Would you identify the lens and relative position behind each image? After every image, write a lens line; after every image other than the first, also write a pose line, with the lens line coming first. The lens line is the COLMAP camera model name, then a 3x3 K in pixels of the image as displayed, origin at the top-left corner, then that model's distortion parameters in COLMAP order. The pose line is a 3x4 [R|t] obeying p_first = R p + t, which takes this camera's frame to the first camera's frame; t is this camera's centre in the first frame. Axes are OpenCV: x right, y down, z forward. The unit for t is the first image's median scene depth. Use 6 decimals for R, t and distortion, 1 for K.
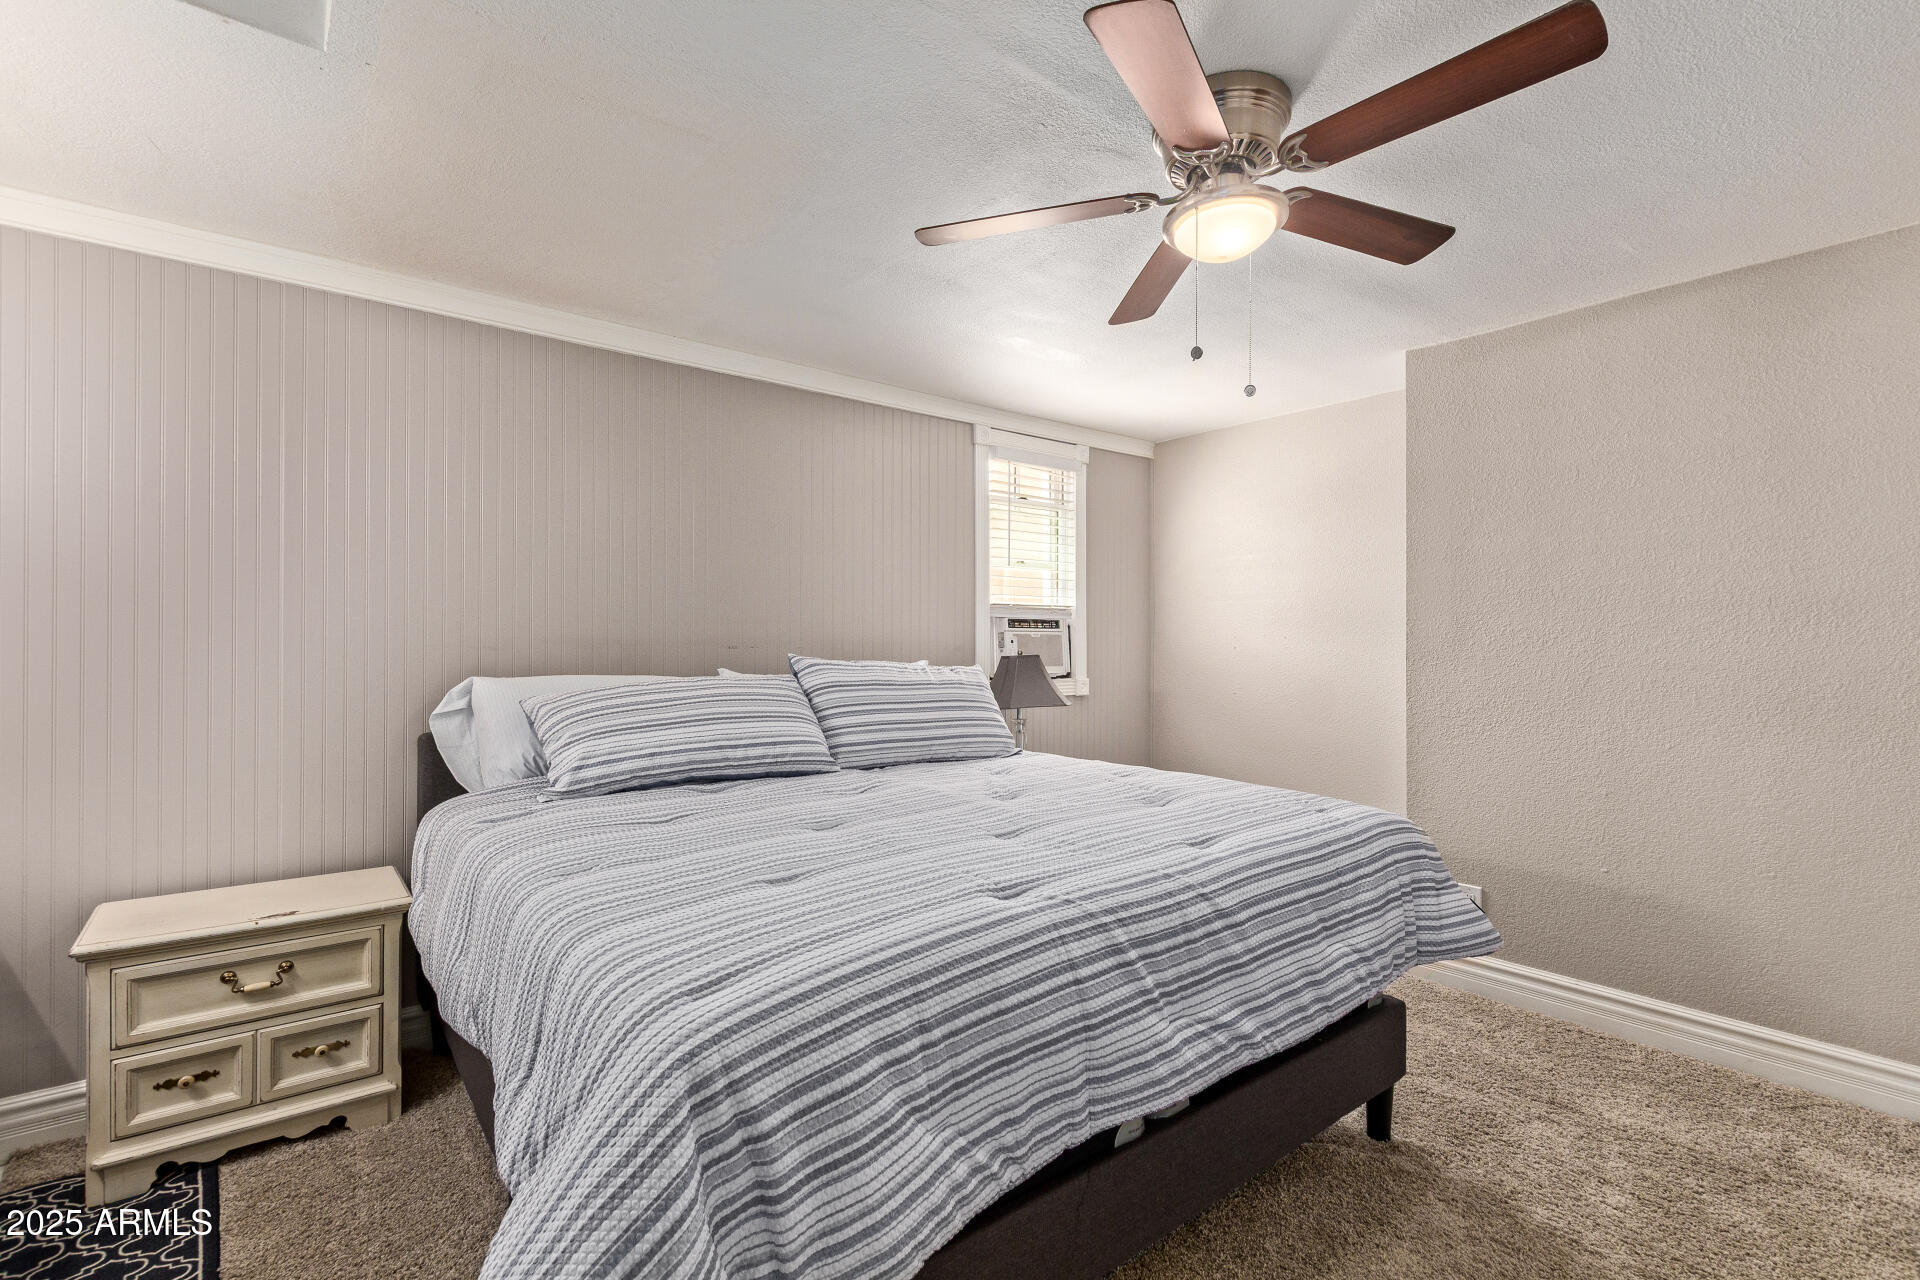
lens RADIAL K [[883.9, 0, 976.1], [0, 883.9, 645.5], [0, 0, 1]] dist [0.004057, -0.000259]
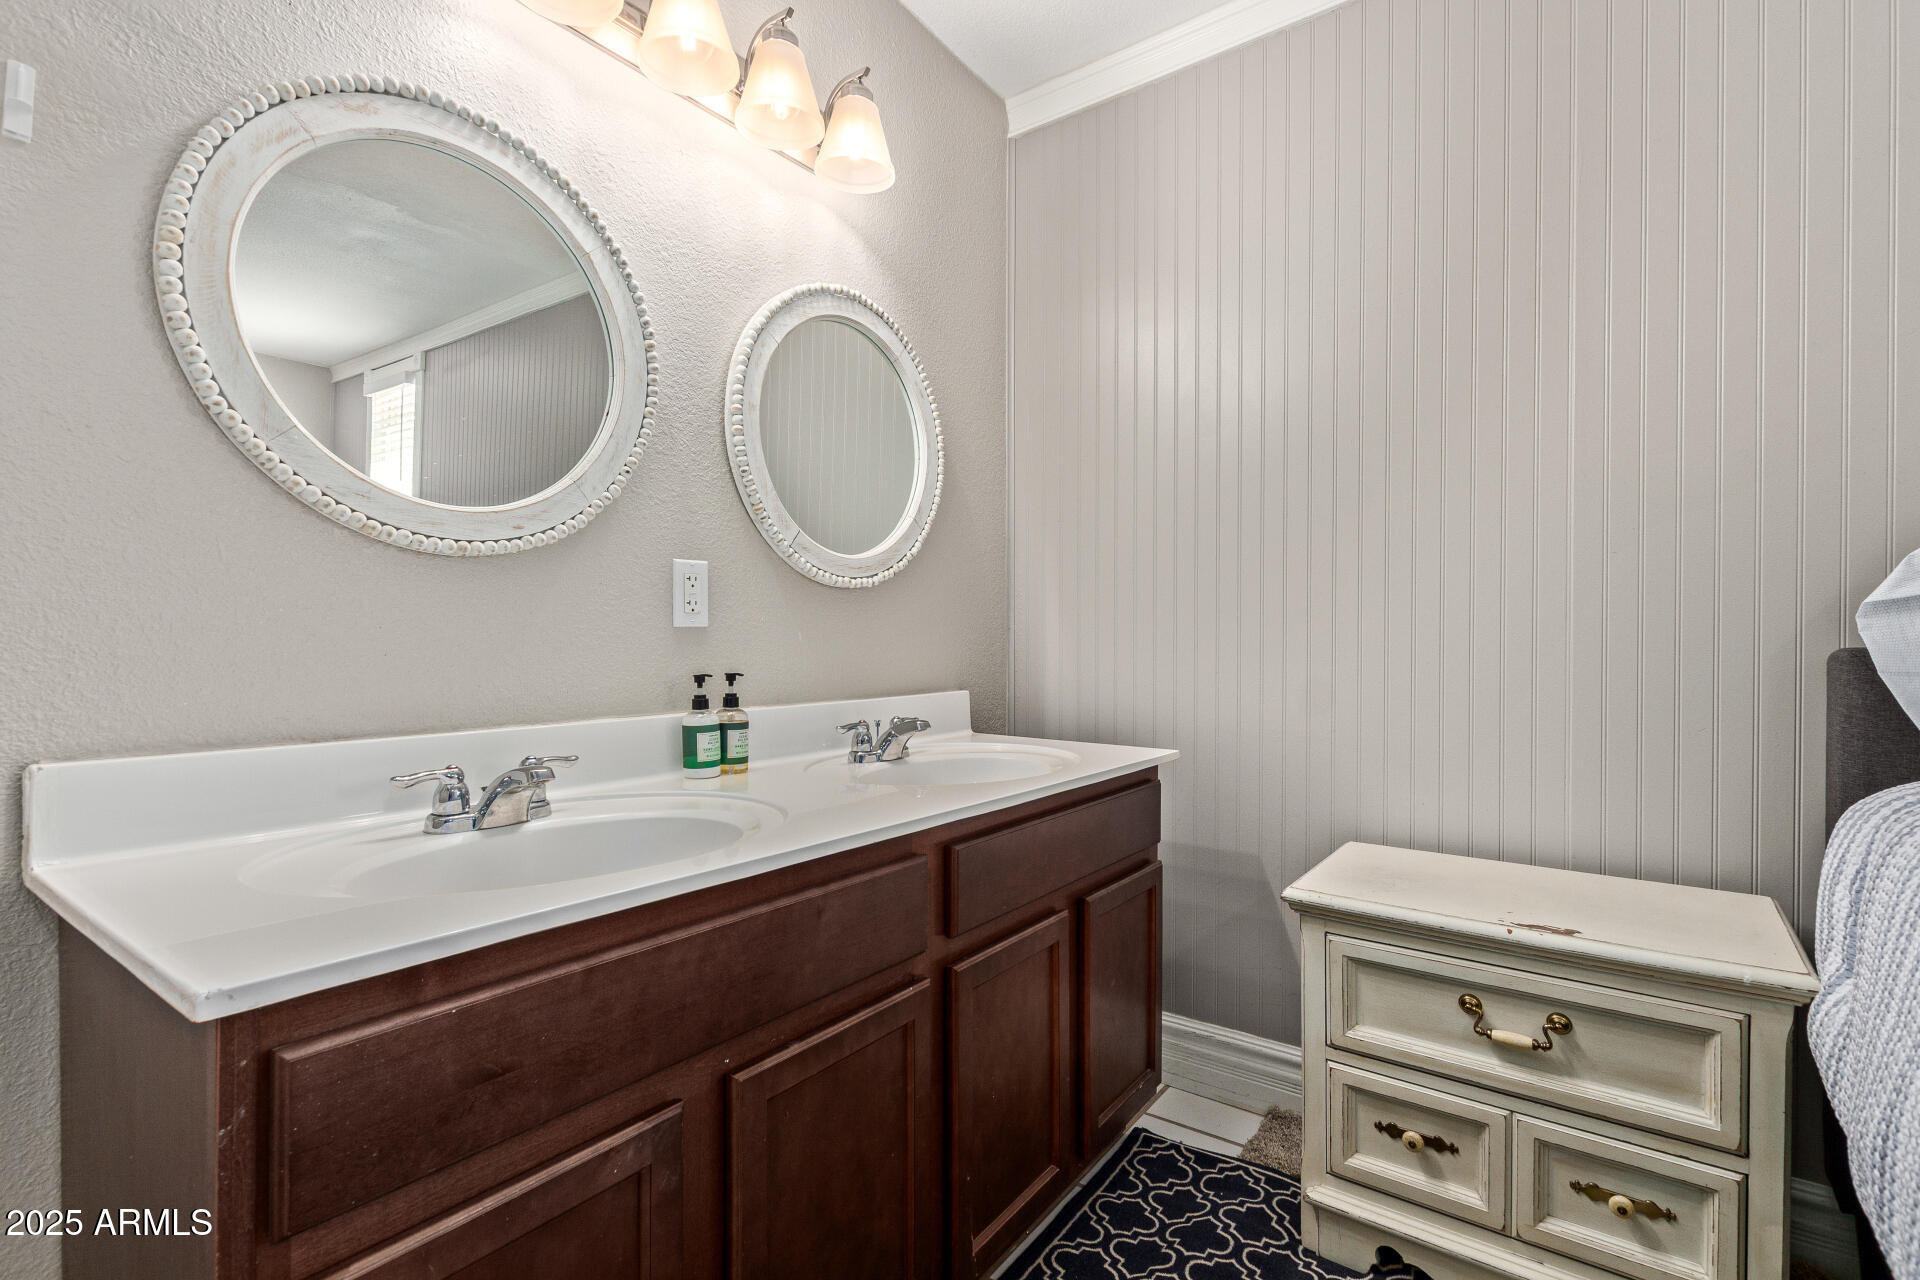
lens RADIAL K [[883.9, 0, 964.8], [0, 883.9, 639.9], [0, 0, 1]] dist [0.004057, -0.000259]
pose [[0.250266, -0.000090, -0.968177, -0.313234], [-0.008444, 0.999962, -0.002276, 0.116692], [0.968140, 0.008745, 0.250256, 0.471534]]
